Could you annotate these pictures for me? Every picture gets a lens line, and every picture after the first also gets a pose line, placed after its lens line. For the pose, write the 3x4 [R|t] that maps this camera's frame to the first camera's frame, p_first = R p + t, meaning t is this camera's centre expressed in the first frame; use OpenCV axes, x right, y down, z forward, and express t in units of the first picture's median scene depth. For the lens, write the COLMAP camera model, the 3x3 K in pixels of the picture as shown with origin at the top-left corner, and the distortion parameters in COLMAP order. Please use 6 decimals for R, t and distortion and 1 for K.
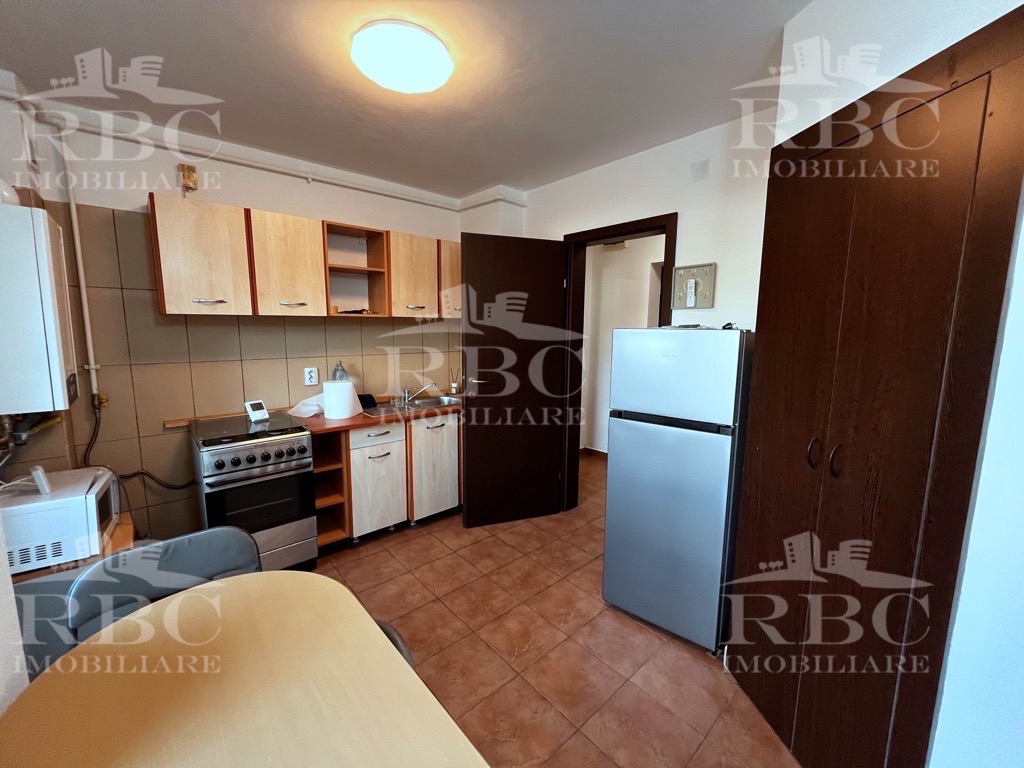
lens RADIAL K [[411.6, 0, 506.9], [0, 411.6, 382.1], [0, 0, 1]] dist [0.000818, -0.000726]
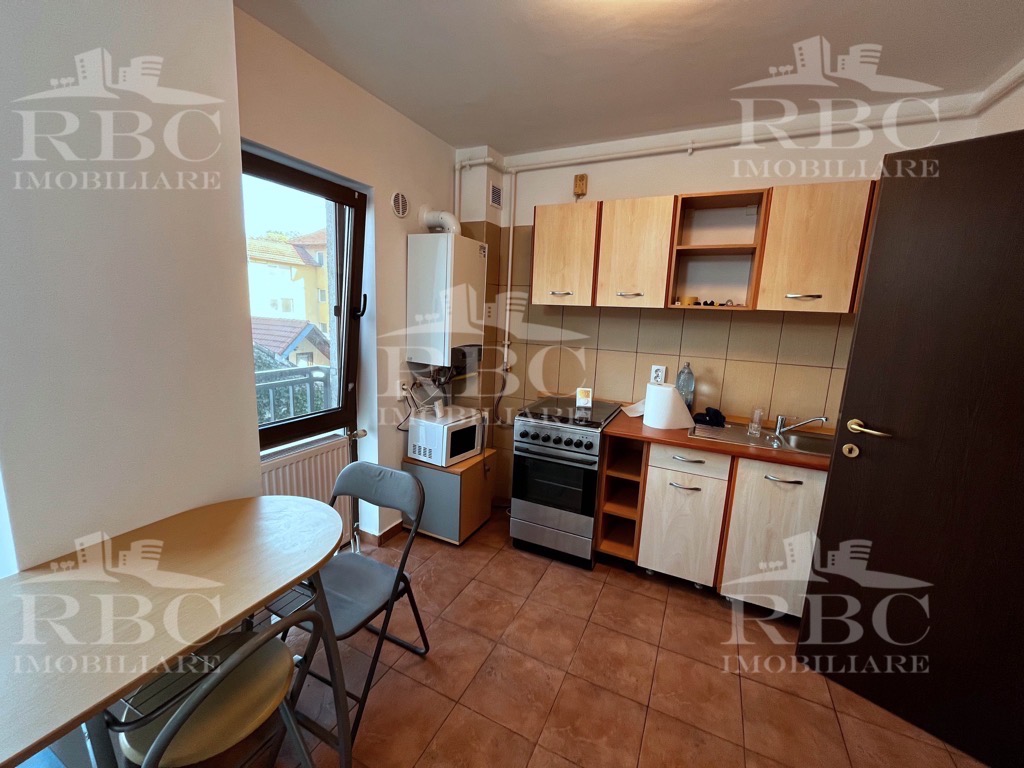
lens RADIAL K [[411.6, 0, 512.7], [0, 411.6, 378.6], [0, 0, 1]] dist [0.000818, -0.000726]
pose [[0.393870, 0.162767, -0.904640, 0.250417], [-0.161947, 0.981089, 0.106012, -0.056455], [0.904787, 0.104749, 0.412781, 0.379512]]
